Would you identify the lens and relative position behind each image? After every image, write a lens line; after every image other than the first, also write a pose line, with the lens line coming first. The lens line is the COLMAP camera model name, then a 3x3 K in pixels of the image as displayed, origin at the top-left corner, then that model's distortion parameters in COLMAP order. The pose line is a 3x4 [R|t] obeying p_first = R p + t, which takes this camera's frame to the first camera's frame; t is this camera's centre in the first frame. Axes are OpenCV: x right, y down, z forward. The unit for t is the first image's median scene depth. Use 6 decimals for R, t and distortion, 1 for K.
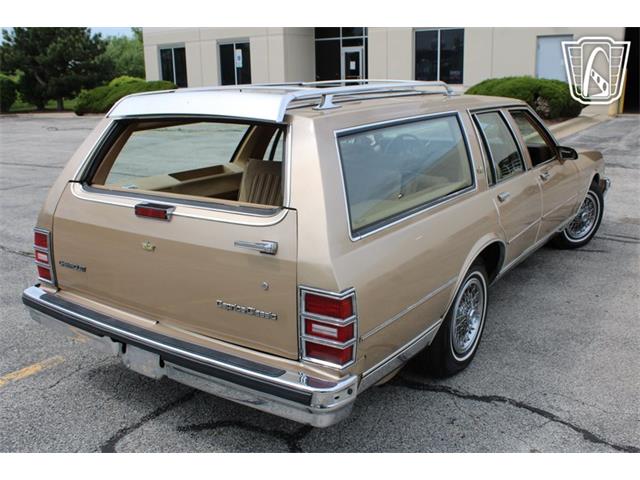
lens RADIAL K [[655.0, 0, 320.0], [0, 655.0, 240.0], [0, 0, 1]] dist [-0.067227, -0.003464]
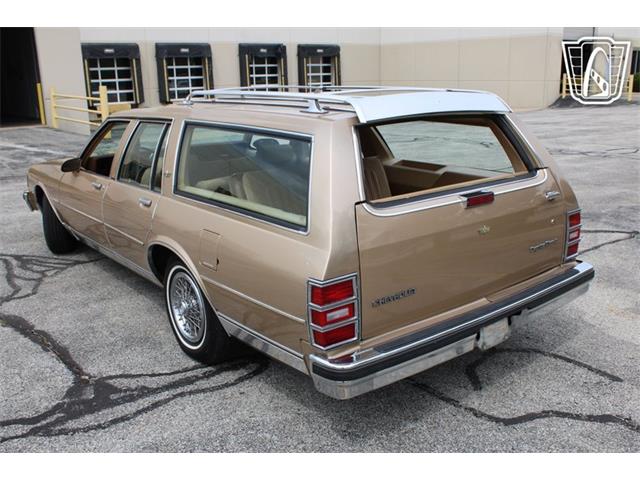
lens RADIAL K [[644.6, 0, 322.4], [0, 644.6, 257.9], [0, 0, 1]] dist [-0.006525, 0.547868]
pose [[0.214783, -0.239937, 0.946730, -1.180592], [0.238170, 0.952956, 0.187482, -0.188373], [-0.947177, 0.185214, 0.261825, 0.836328]]
